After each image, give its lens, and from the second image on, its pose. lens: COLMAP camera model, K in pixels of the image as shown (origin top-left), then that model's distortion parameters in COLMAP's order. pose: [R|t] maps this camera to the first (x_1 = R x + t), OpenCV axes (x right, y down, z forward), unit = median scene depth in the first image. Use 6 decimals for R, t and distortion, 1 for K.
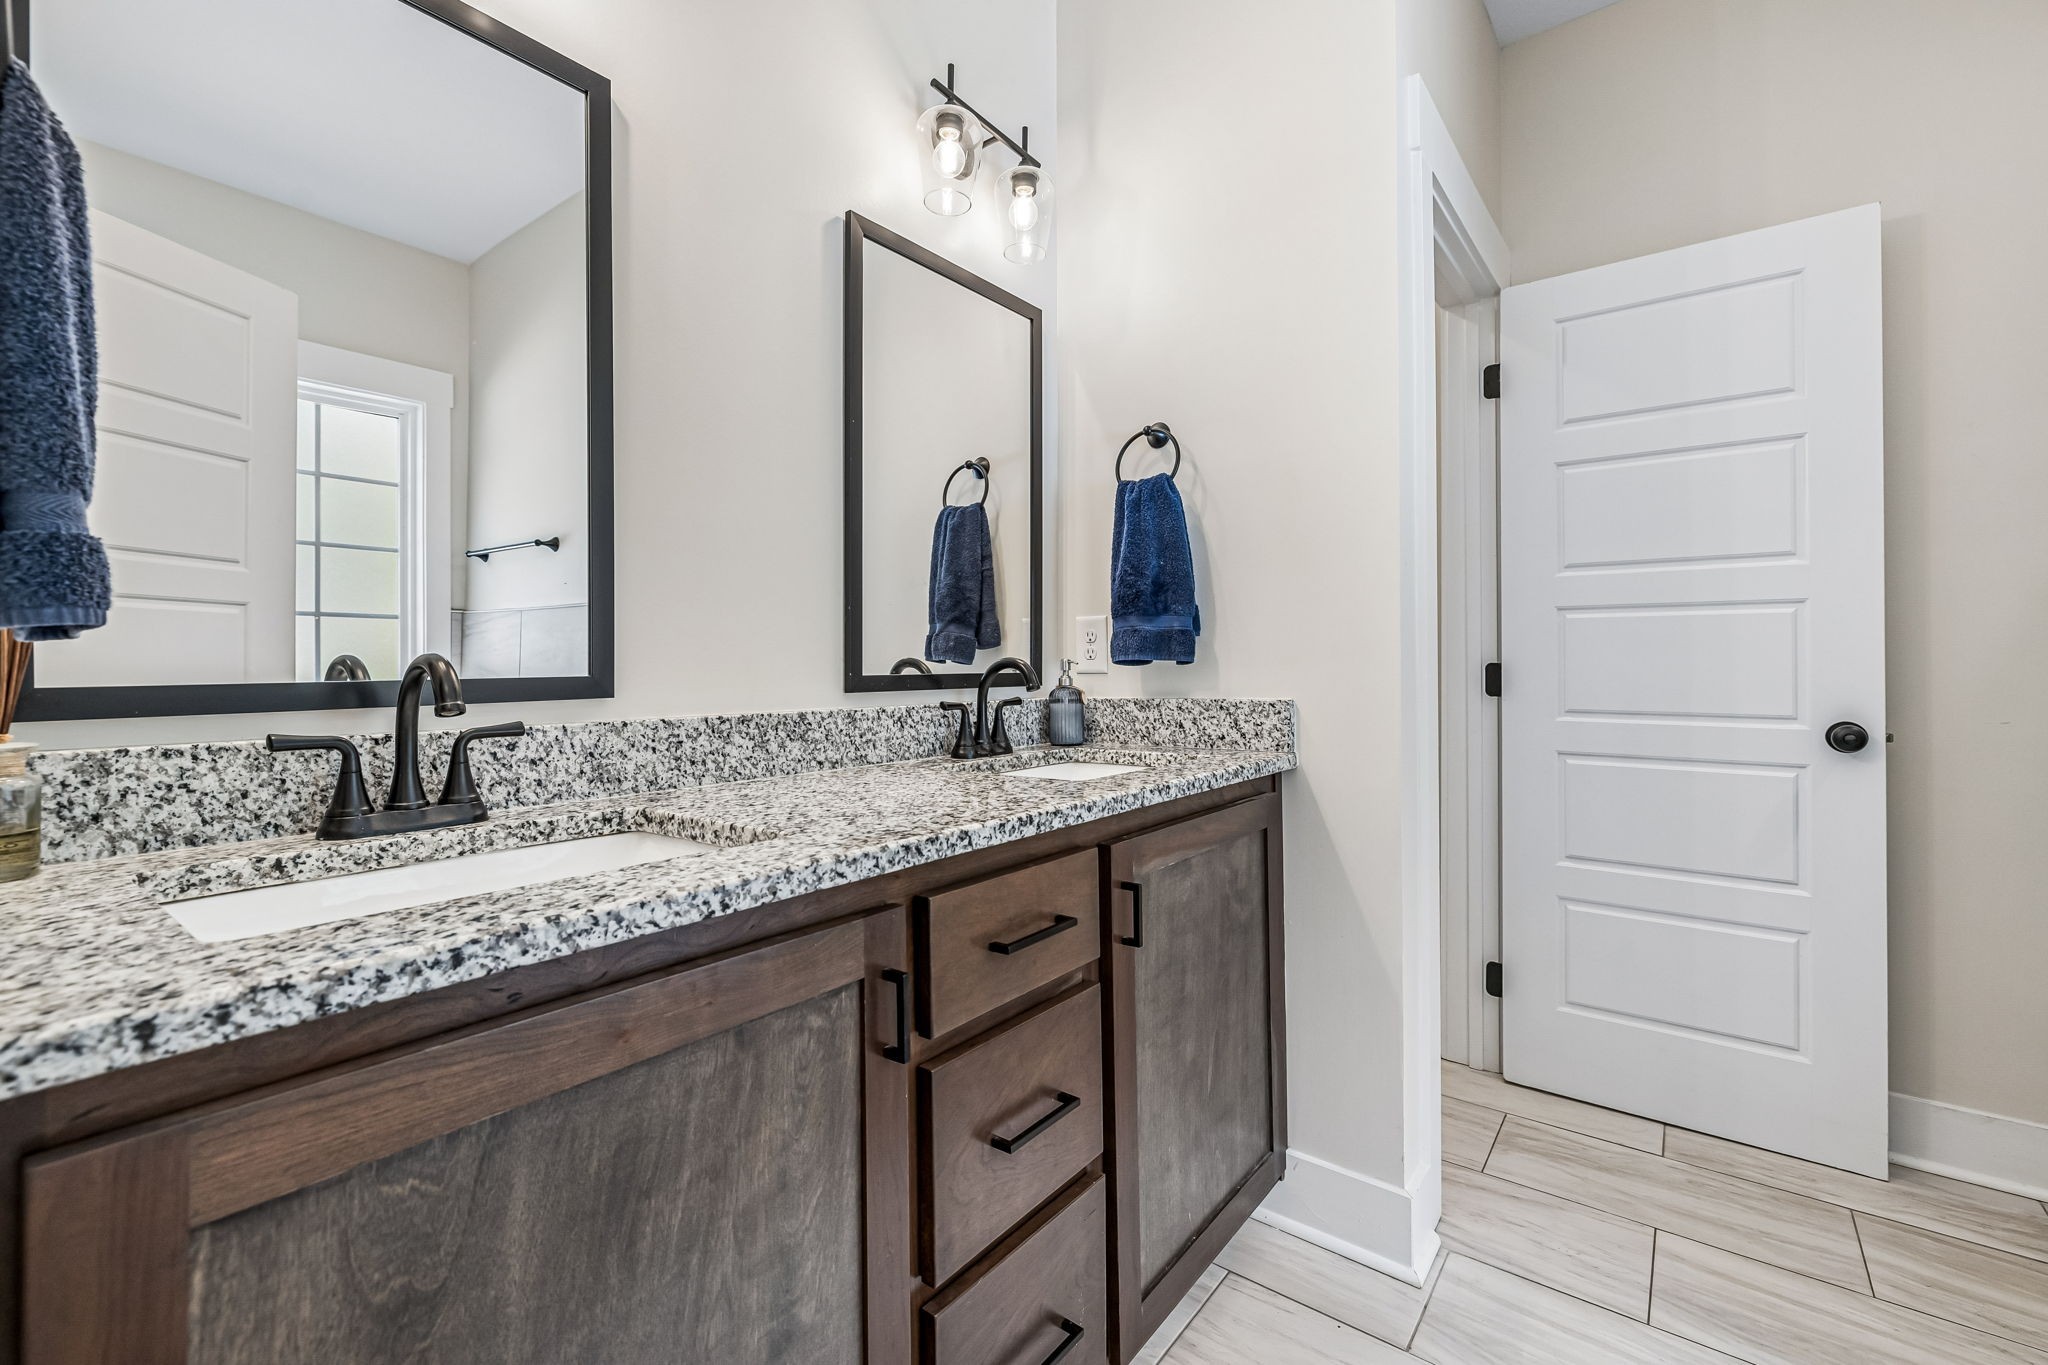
lens RADIAL K [[858.5, 0, 1016.3], [0, 858.5, 672.4], [0, 0, 1]] dist [-0.001529, -0.000153]
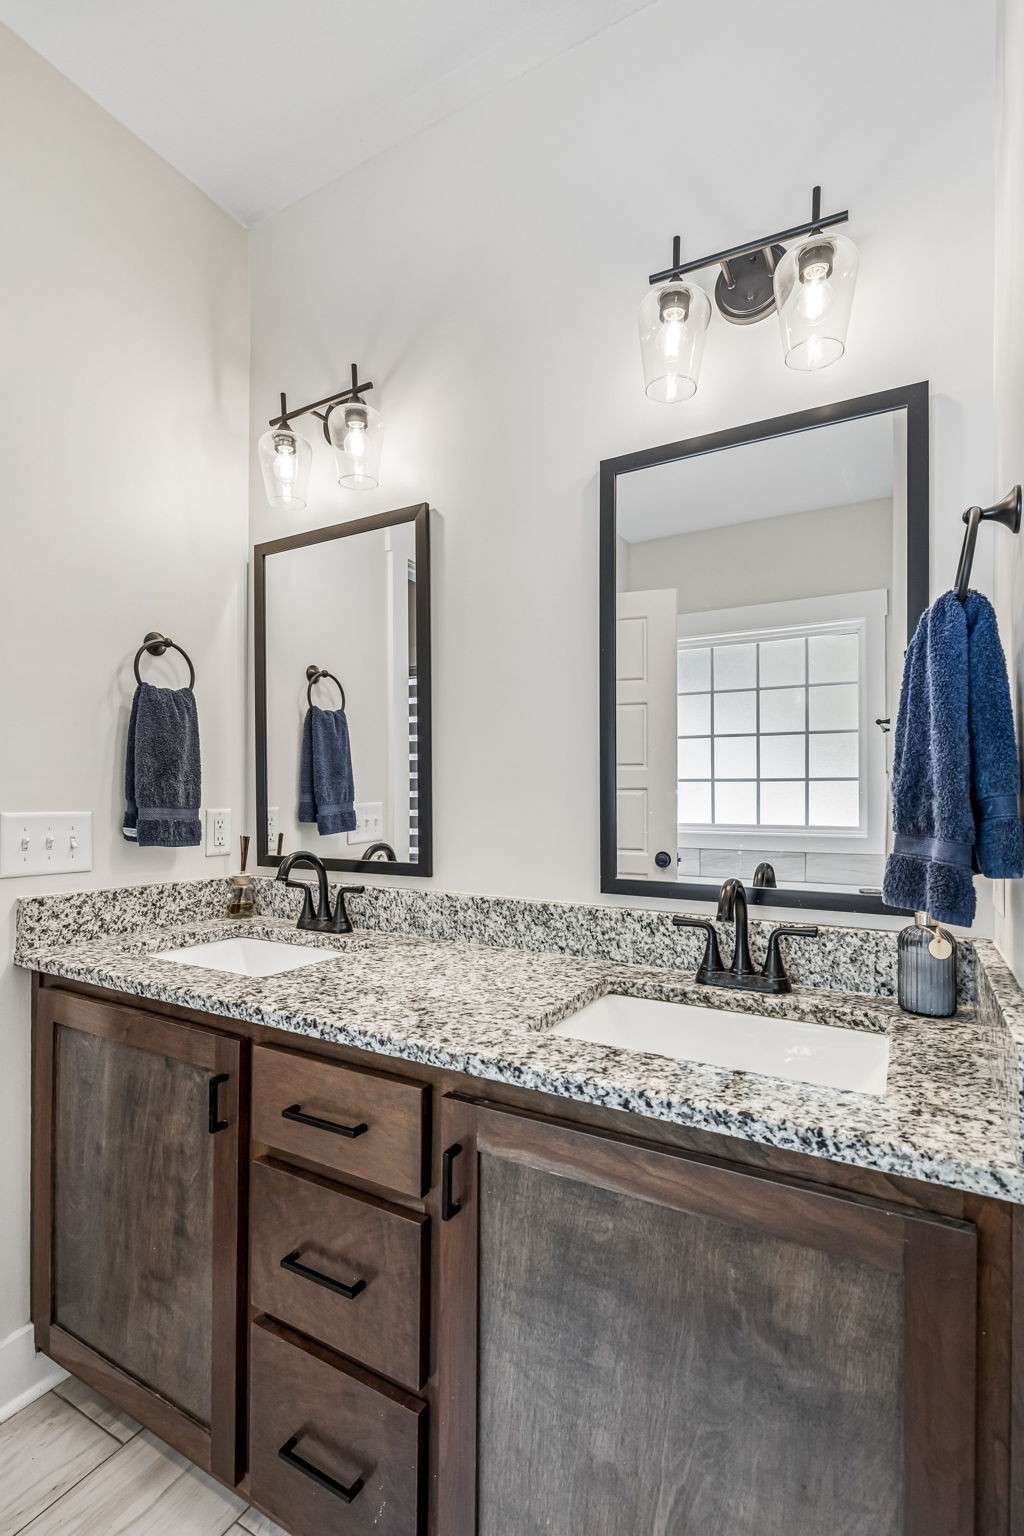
lens RADIAL K [[703.2, 0, 515.7], [0, 703.2, 803.6], [0, 0, 1]] dist [-0.005964, -0.000591]
pose [[0.163036, 0.022422, -0.986365, 0.841861], [-0.010944, 0.999721, 0.020916, -0.134952], [0.986559, 0.007385, 0.163236, 0.899136]]
